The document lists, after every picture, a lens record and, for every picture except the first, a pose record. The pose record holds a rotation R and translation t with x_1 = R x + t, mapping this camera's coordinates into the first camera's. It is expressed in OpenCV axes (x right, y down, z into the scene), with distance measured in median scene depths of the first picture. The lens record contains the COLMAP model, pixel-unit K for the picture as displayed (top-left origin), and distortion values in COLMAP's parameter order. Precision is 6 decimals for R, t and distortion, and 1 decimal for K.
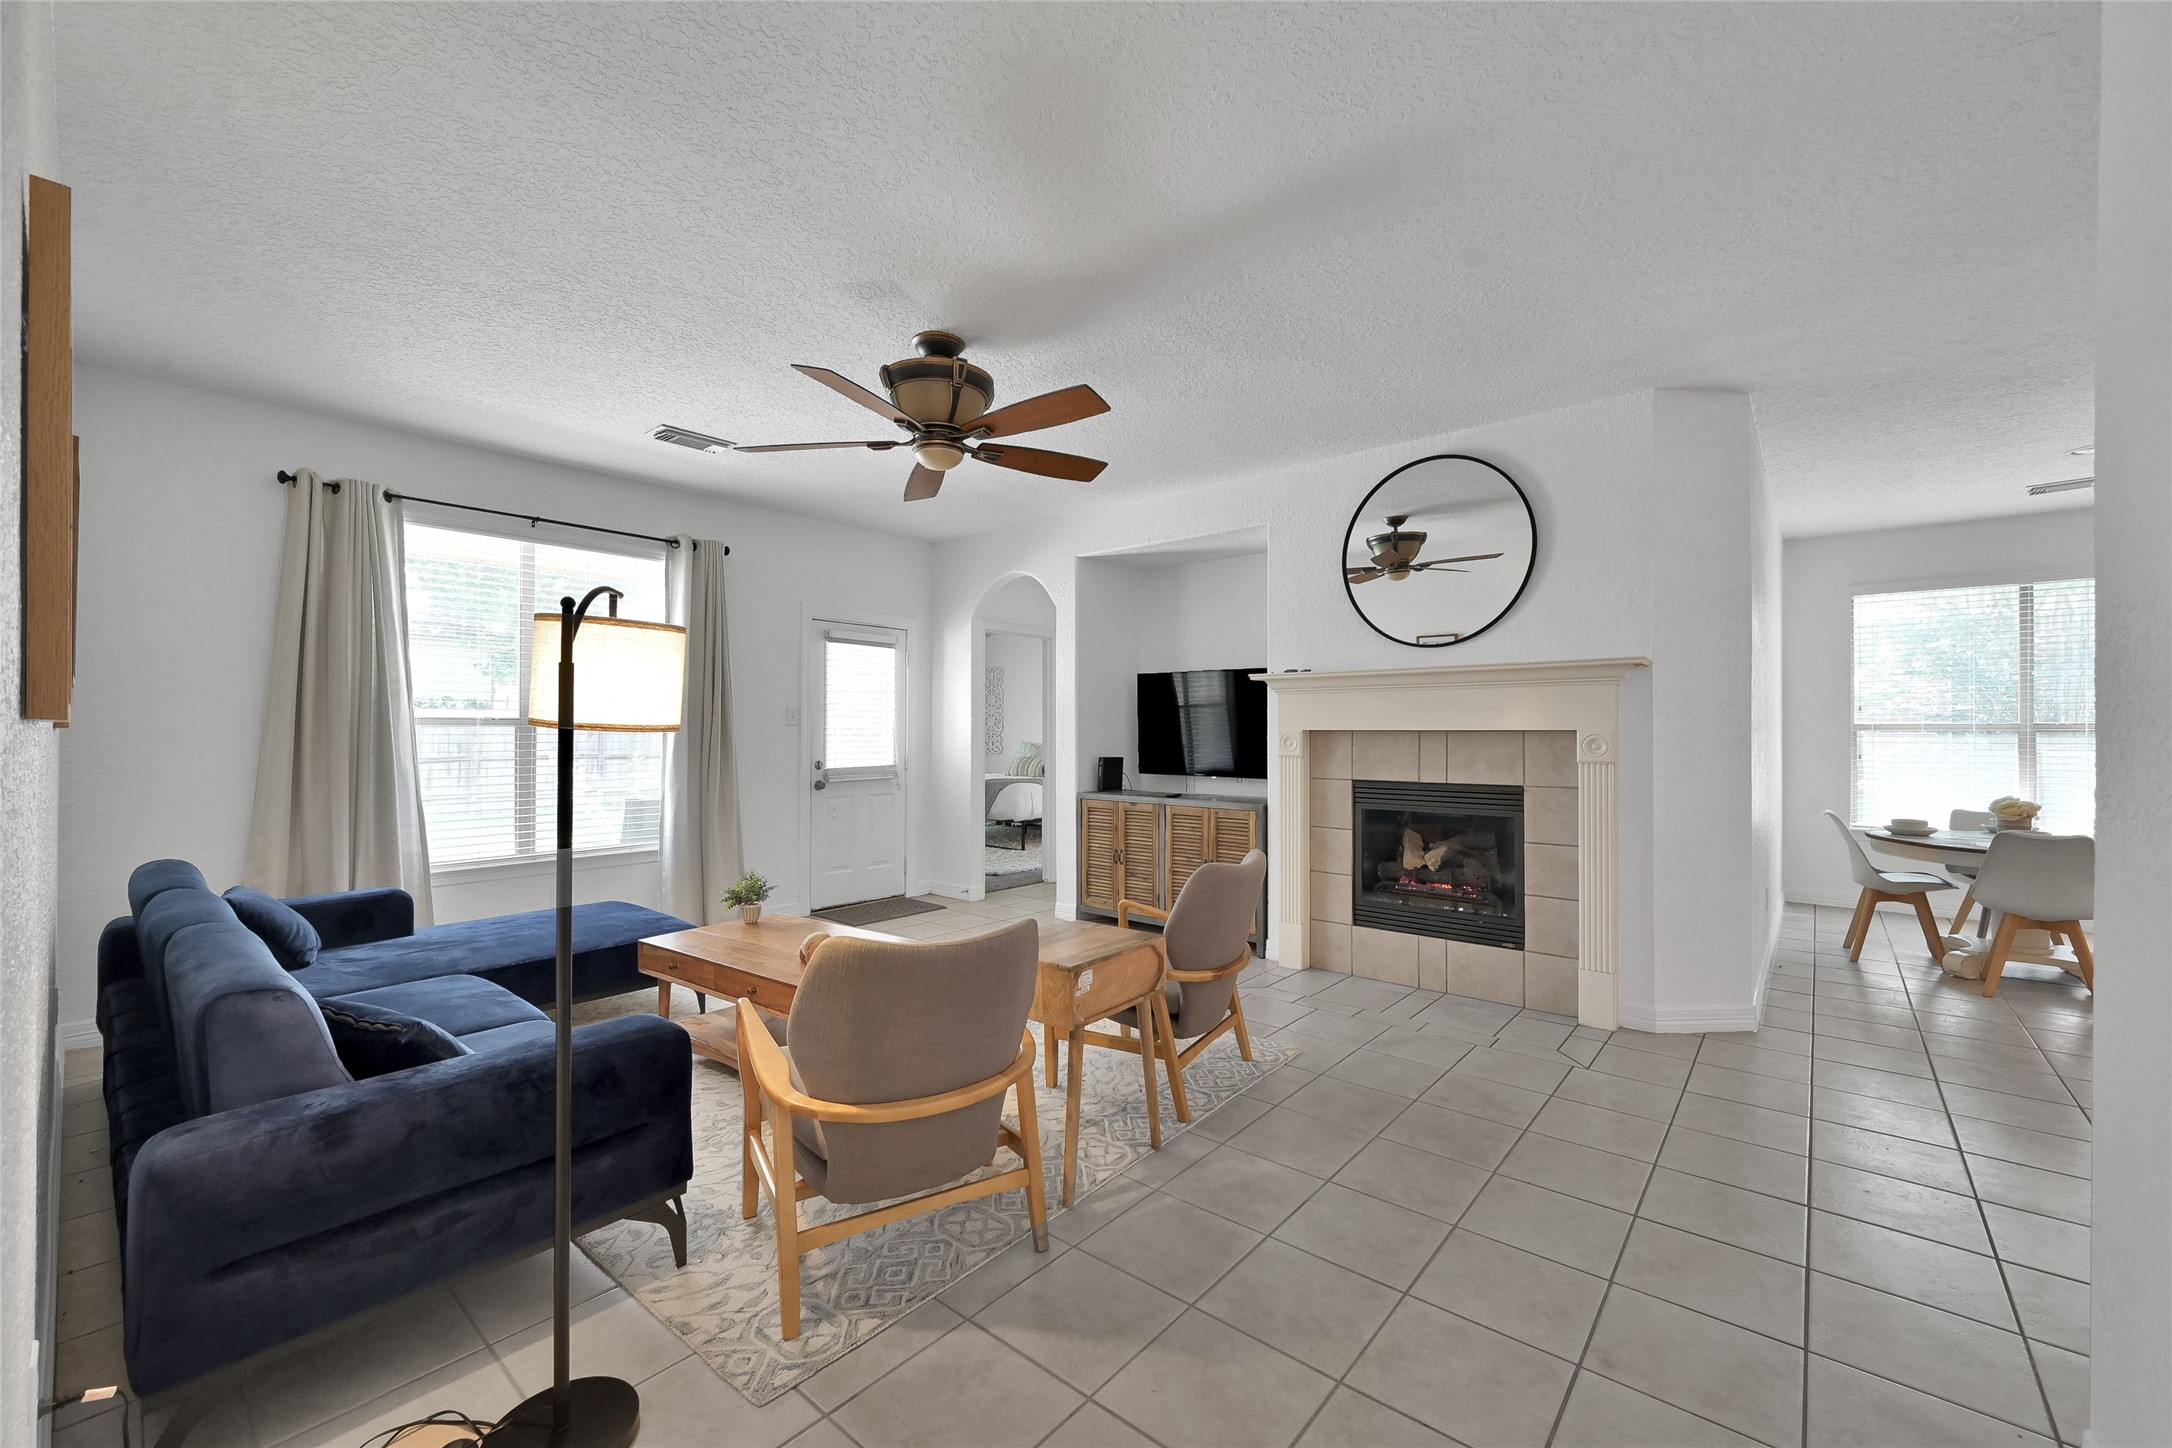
lens RADIAL K [[862.1, 0, 1100.5], [0, 862.1, 727.8], [0, 0, 1]] dist [0.000885, 0.000486]
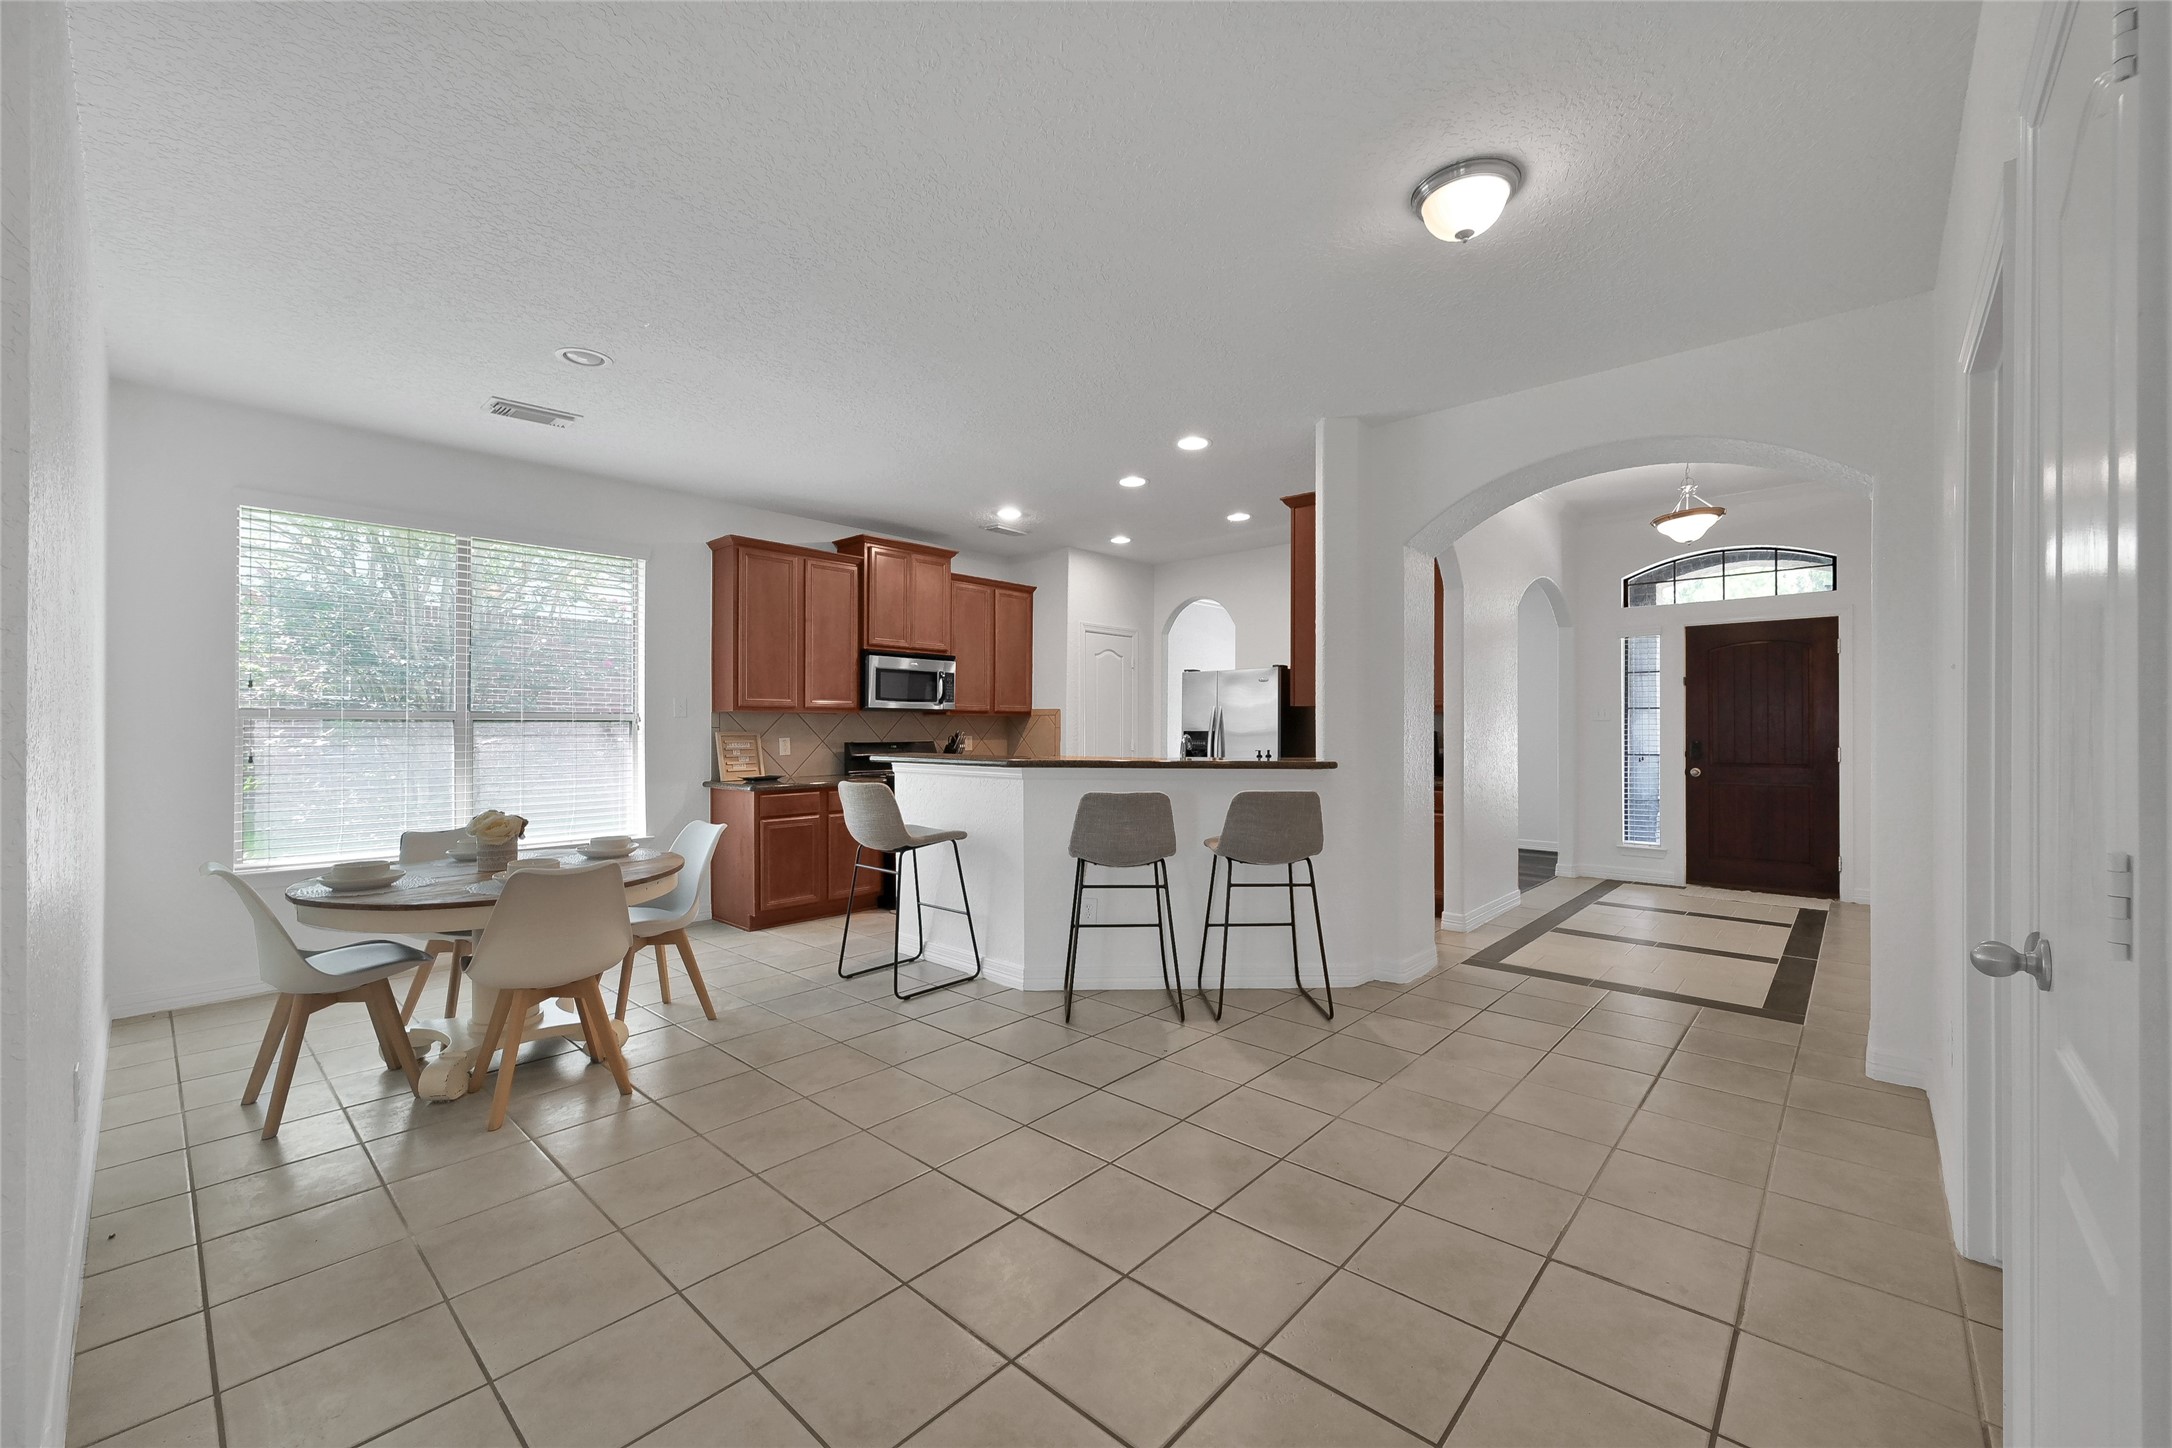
lens RADIAL K [[862.1, 0, 1100.5], [0, 862.1, 727.8], [0, 0, 1]] dist [0.000885, 0.000486]
pose [[0.038389, -0.002899, 0.999259, 0.337558], [-0.006203, 0.999976, 0.003139, 0.005725], [-0.999244, -0.006319, 0.038370, 0.441387]]
